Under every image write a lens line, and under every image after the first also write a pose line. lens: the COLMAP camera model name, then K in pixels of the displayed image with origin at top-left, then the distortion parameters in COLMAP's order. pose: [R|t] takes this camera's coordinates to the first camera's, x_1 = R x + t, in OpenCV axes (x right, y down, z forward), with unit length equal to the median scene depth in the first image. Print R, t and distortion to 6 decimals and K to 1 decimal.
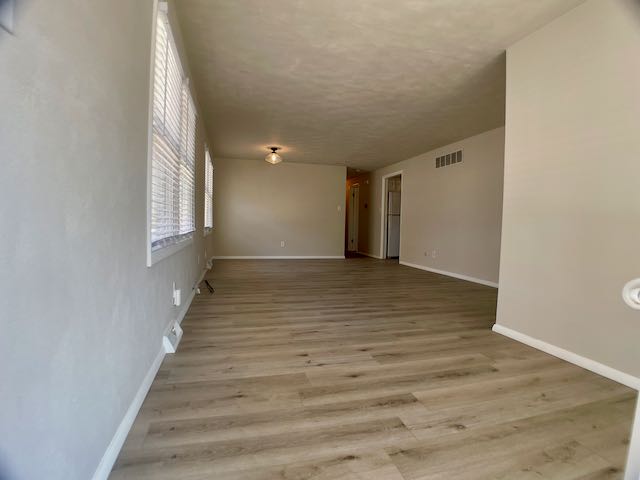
lens RADIAL K [[332.9, 0, 320.0], [0, 332.9, 240.0], [0, 0, 1]] dist [-0.065376, 0.001011]
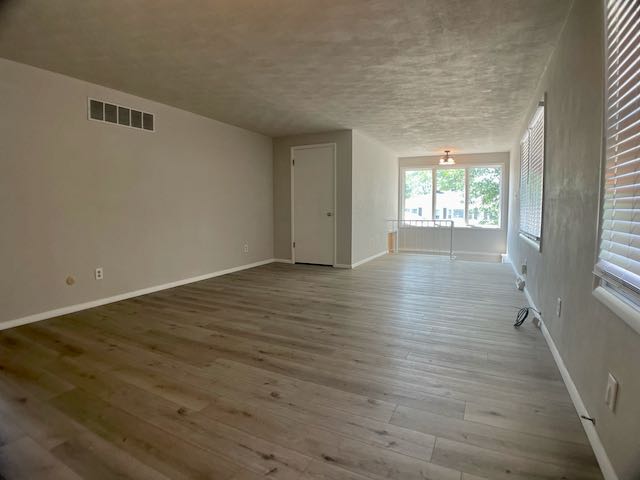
lens RADIAL K [[332.9, 0, 320.0], [0, 332.9, 240.0], [0, 0, 1]] dist [-0.065376, 0.001011]
pose [[-0.731653, -0.066324, 0.678443, -0.329198], [0.032182, 0.990785, 0.131565, -0.082433], [-0.680917, 0.118093, -0.722776, 1.265290]]
